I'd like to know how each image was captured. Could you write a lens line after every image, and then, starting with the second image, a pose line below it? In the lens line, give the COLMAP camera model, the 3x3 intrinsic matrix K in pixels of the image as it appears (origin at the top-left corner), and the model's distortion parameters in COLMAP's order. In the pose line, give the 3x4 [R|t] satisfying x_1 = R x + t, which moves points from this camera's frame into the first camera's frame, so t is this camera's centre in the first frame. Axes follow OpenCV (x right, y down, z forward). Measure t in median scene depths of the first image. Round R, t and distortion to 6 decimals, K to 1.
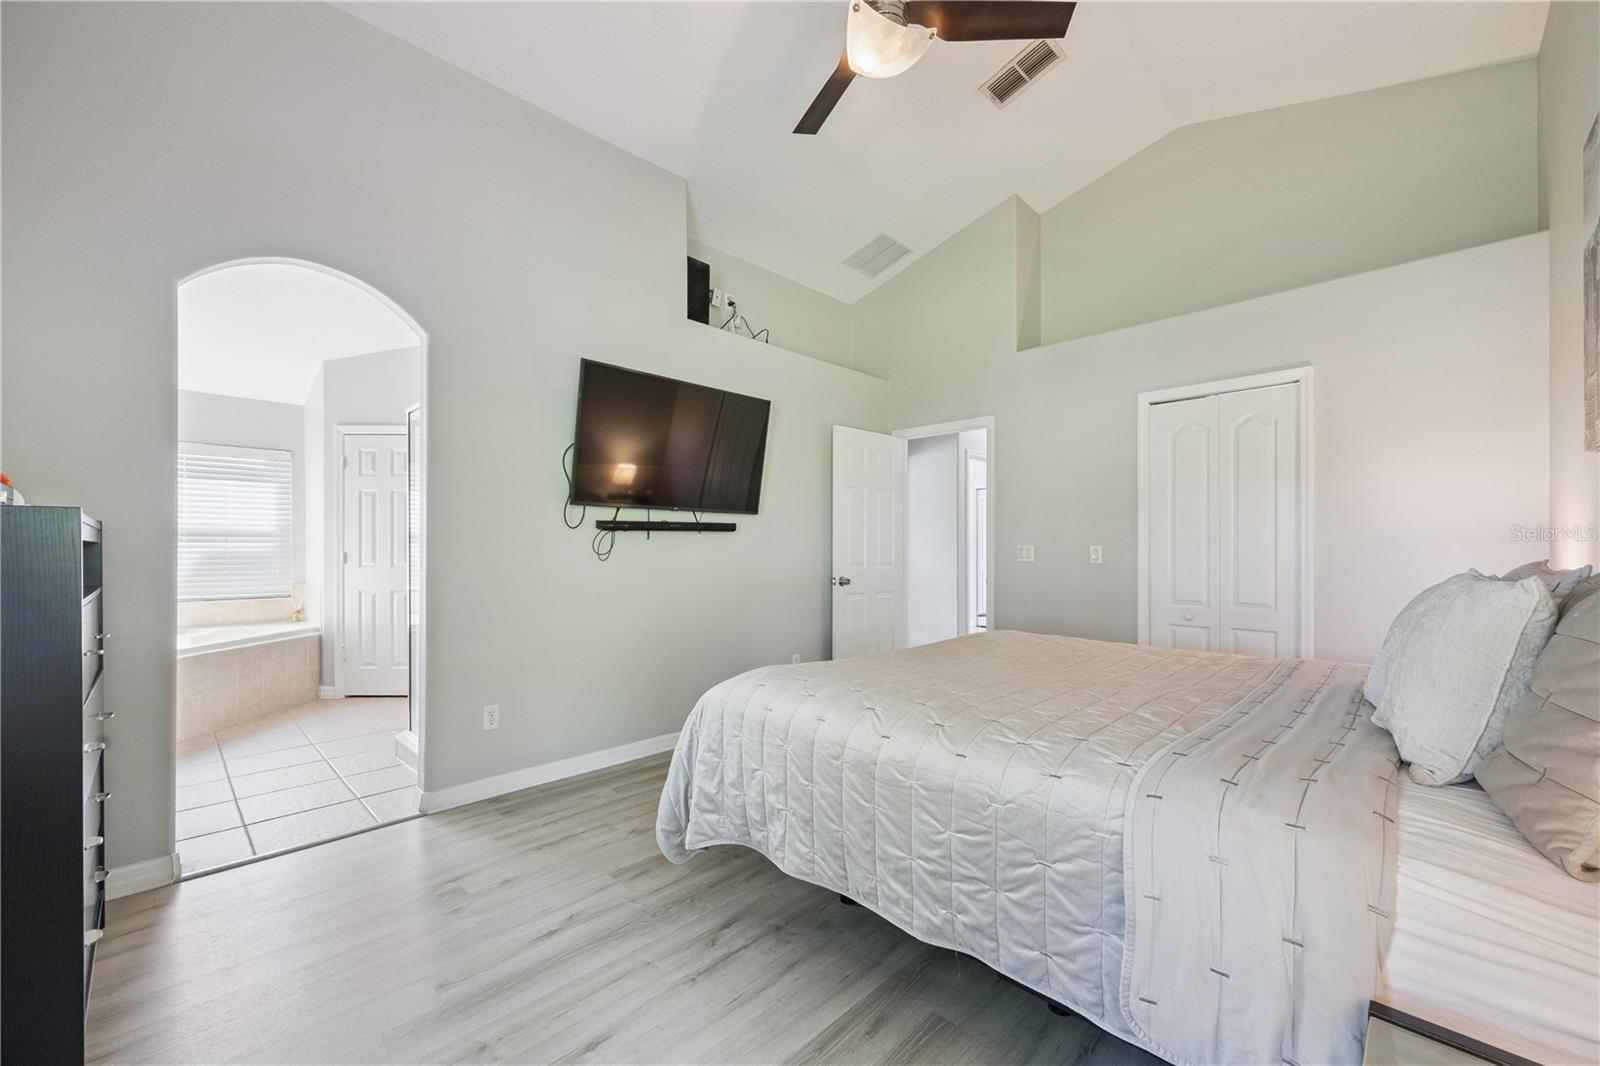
lens RADIAL K [[632.4, 0, 802.9], [0, 632.4, 548.1], [0, 0, 1]] dist [0.001638, 0.000137]
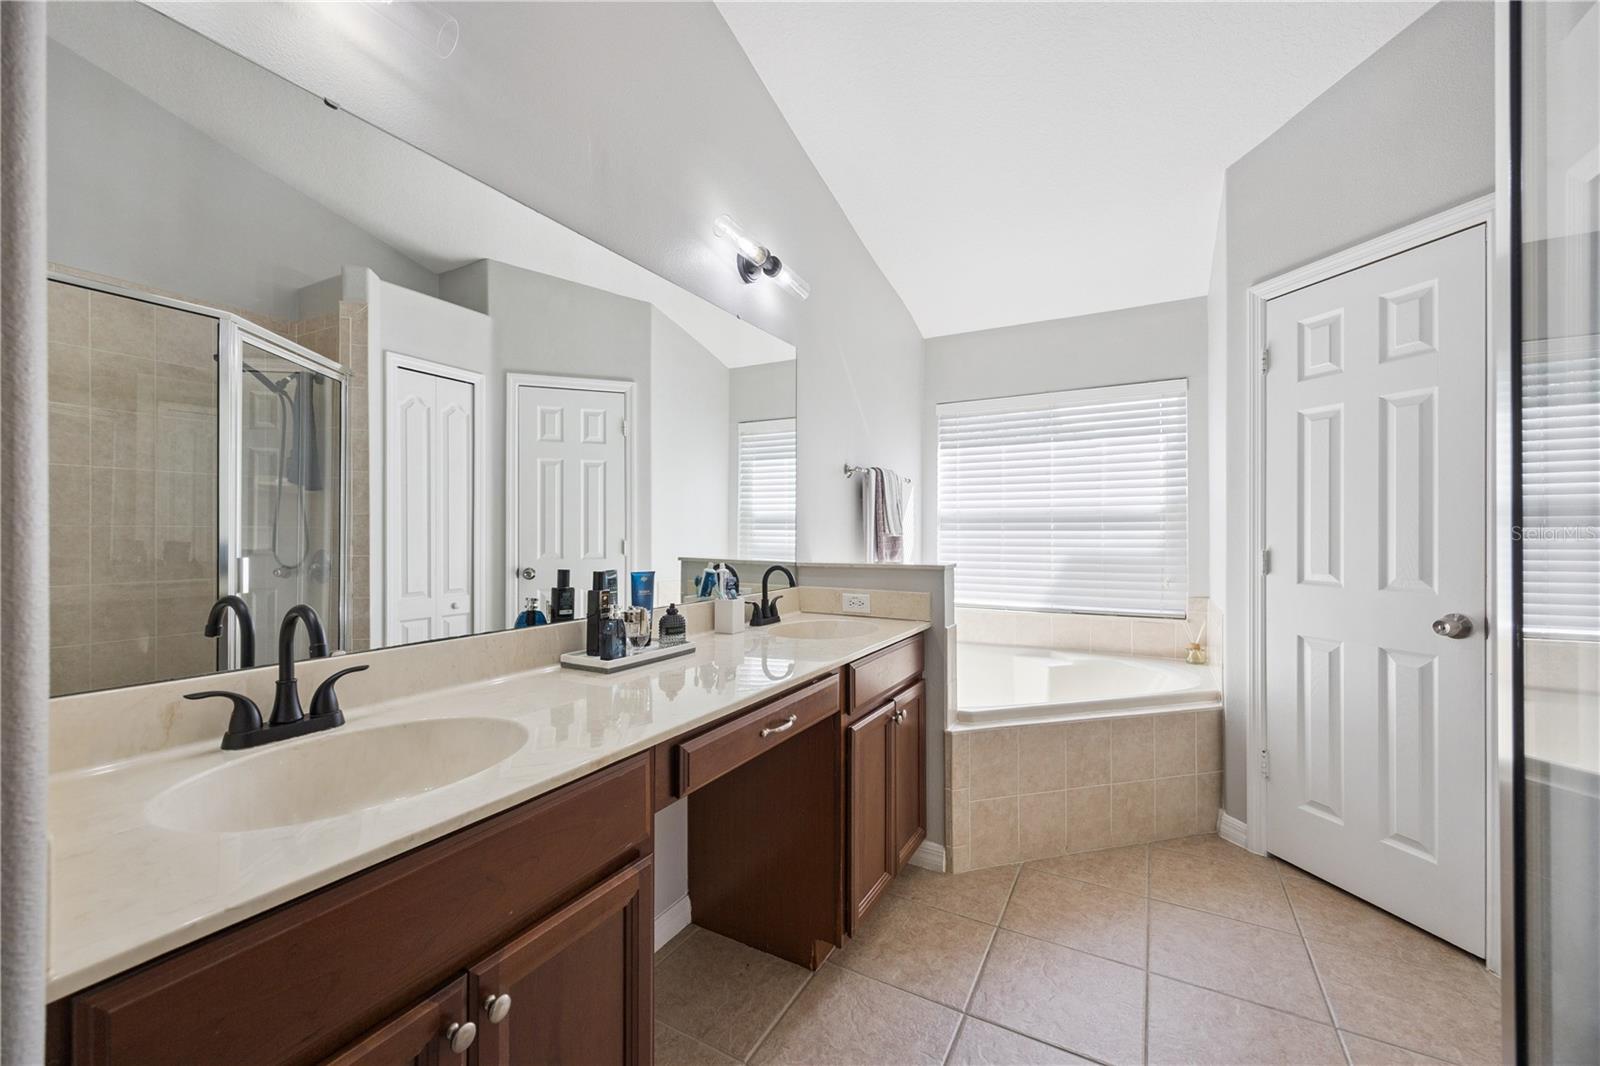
lens RADIAL K [[623.2, 0, 800.0], [0, 623.2, 533.0], [0, 0, 1]] dist [0.000980, 0.000059]
pose [[0.258020, -0.001534, -0.966138, -0.363508], [-0.001238, 0.999997, -0.001918, -0.004795], [0.966139, 0.001691, 0.258018, 0.542444]]
